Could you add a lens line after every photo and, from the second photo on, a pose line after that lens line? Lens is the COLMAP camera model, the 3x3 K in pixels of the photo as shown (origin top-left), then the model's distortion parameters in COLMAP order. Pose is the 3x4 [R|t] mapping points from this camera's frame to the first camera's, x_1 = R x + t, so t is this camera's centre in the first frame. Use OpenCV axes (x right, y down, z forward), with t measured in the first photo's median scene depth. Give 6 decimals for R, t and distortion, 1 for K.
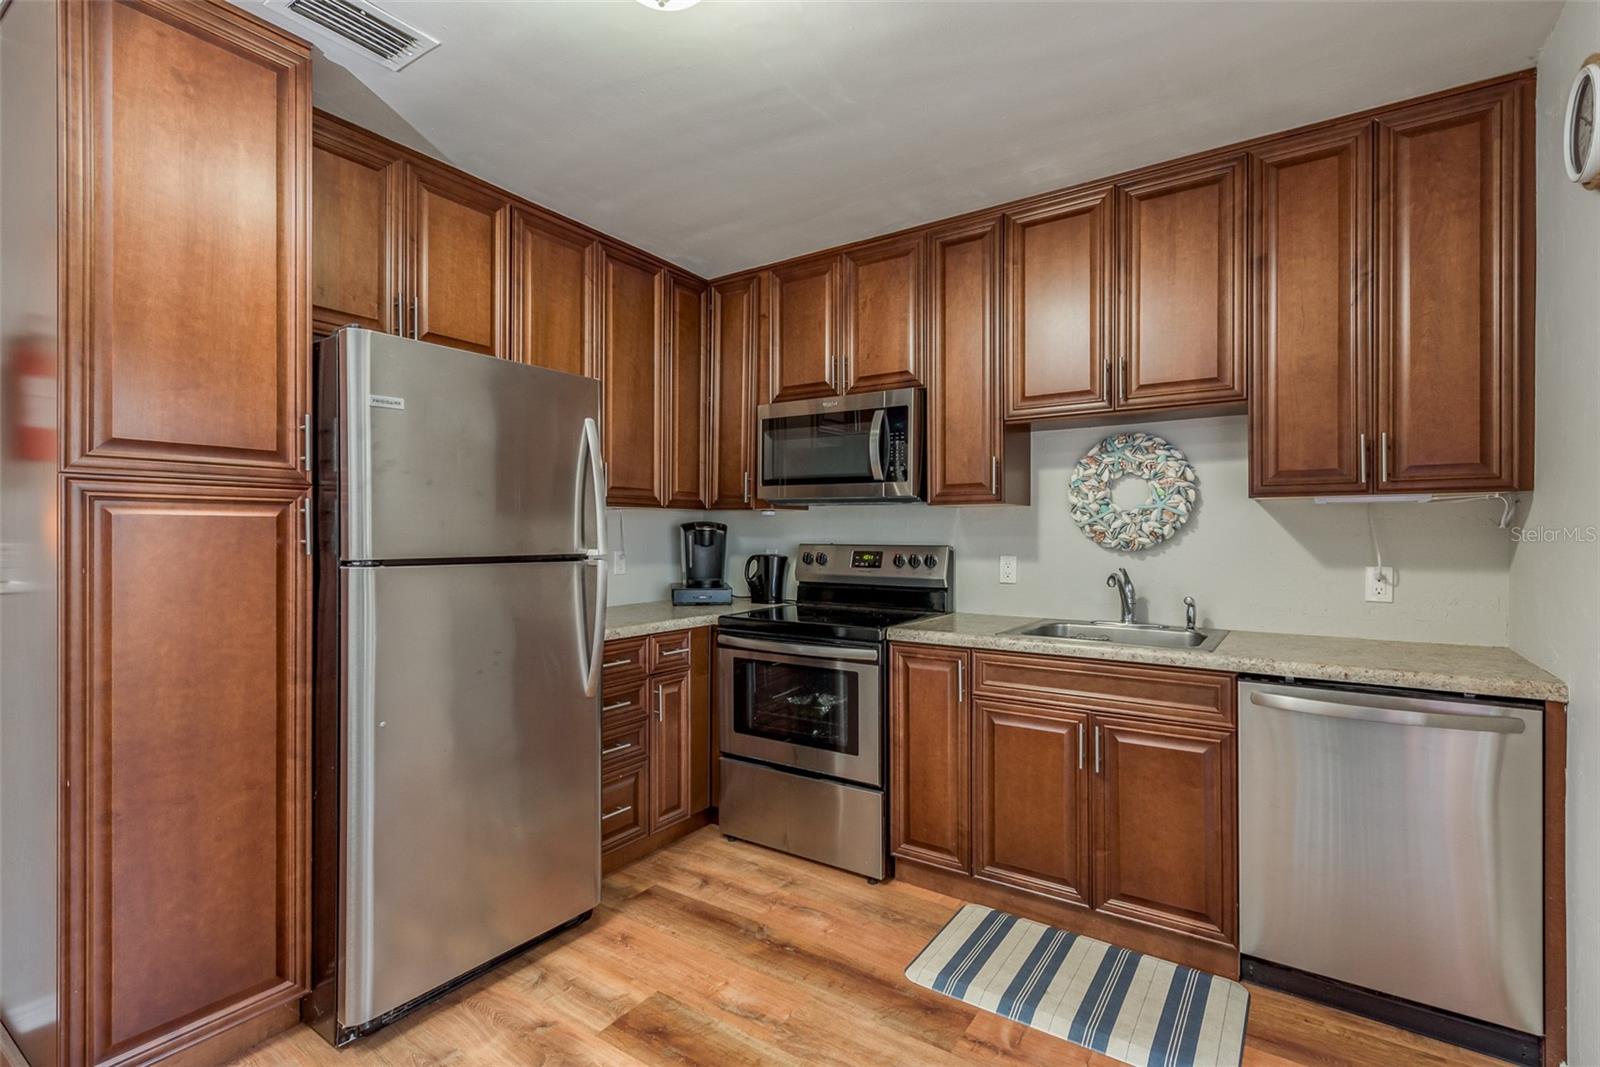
lens RADIAL K [[743.0, 0, 800.0], [0, 743.0, 533.5], [0, 0, 1]] dist [0.022419, -0.015052]
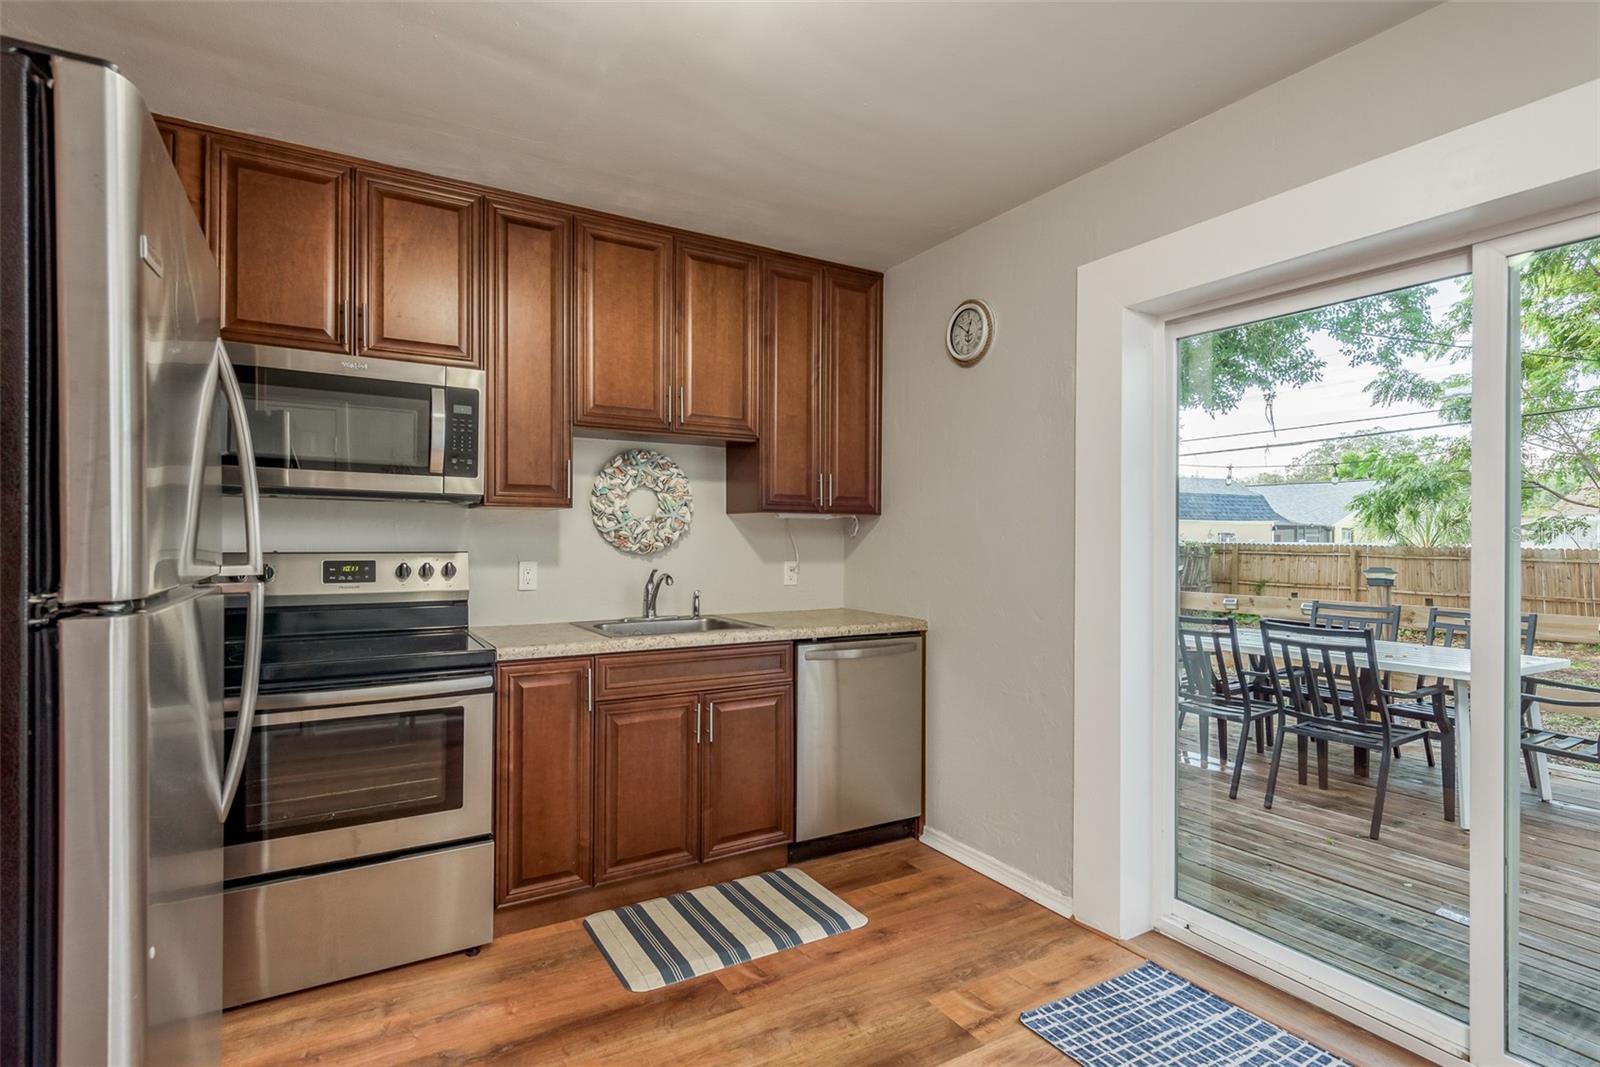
lens RADIAL K [[789.9, 0, 800.0], [0, 789.9, 533.5], [0, 0, 1]] dist [0.027094, -0.018301]
pose [[0.422325, 0.006796, 0.906419, -0.619056], [-0.003796, 0.999976, -0.005729, -0.002055], [-0.906437, -0.001021, 0.422341, 0.316017]]
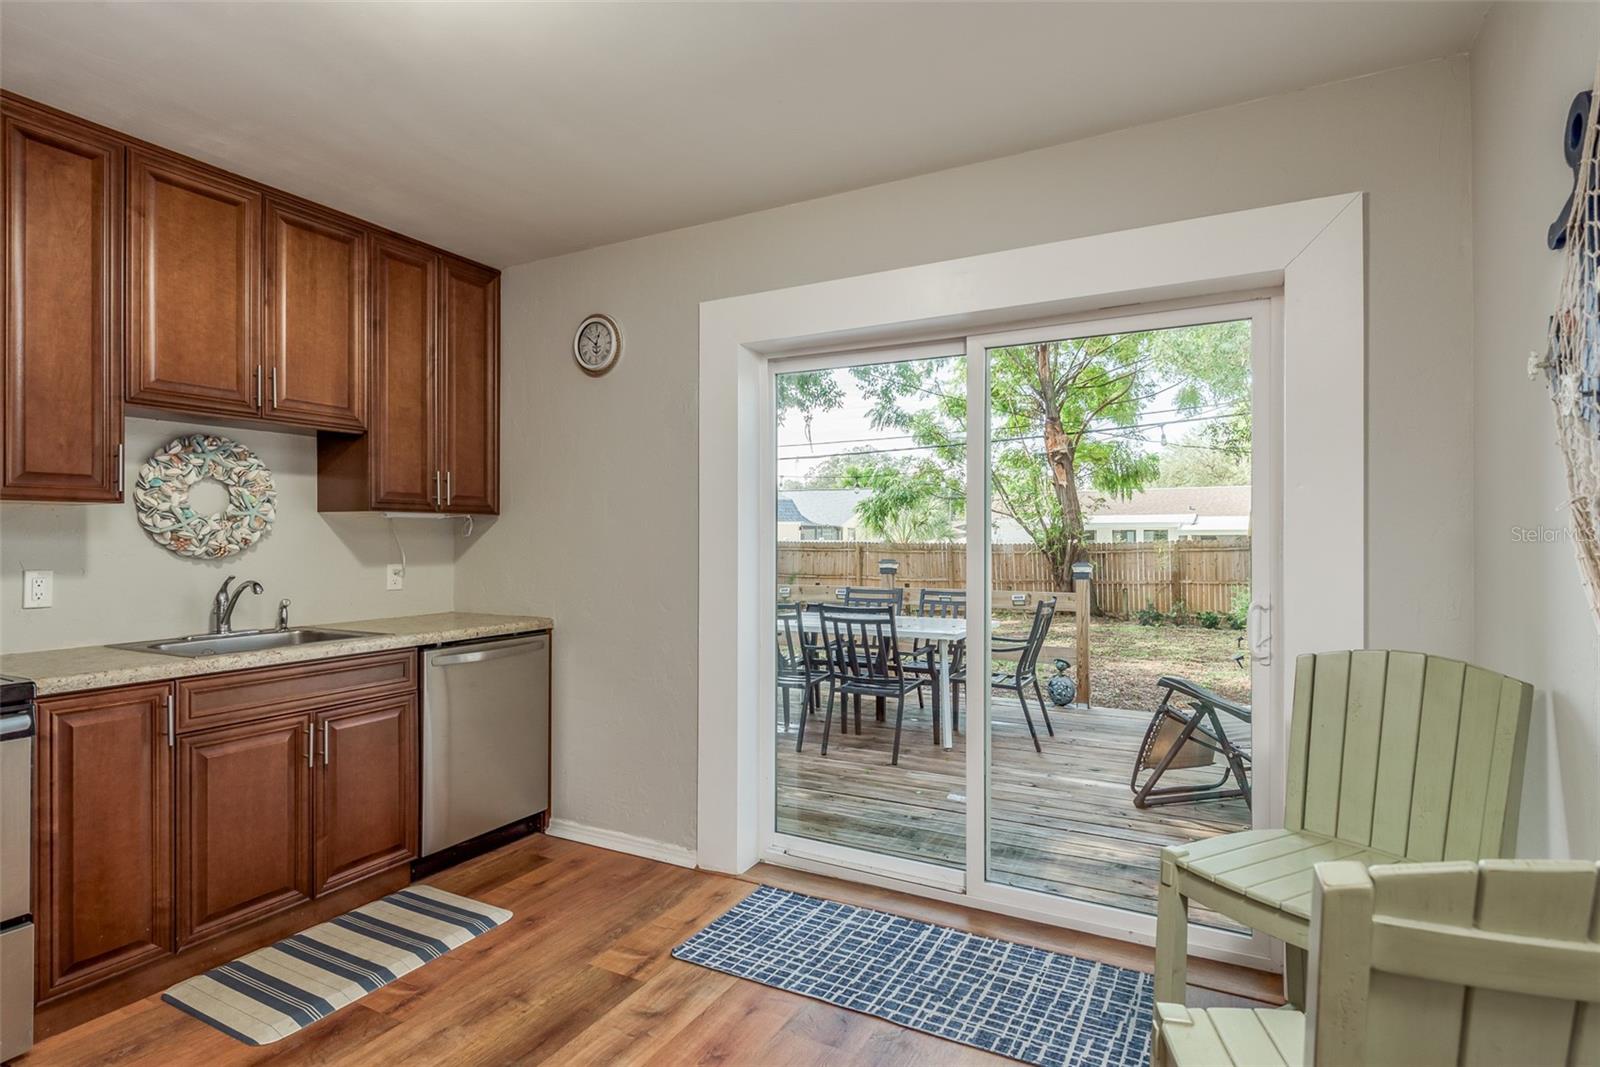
lens RADIAL K [[807.0, 0, 800.0], [0, 807.0, 533.5], [0, 0, 1]] dist [-0.000496, -0.002012]
pose [[-0.108565, 0.005581, 0.994074, -0.754485], [0.000469, 0.999984, -0.005563, -0.003175], [-0.994089, -0.000138, -0.108566, 0.412151]]
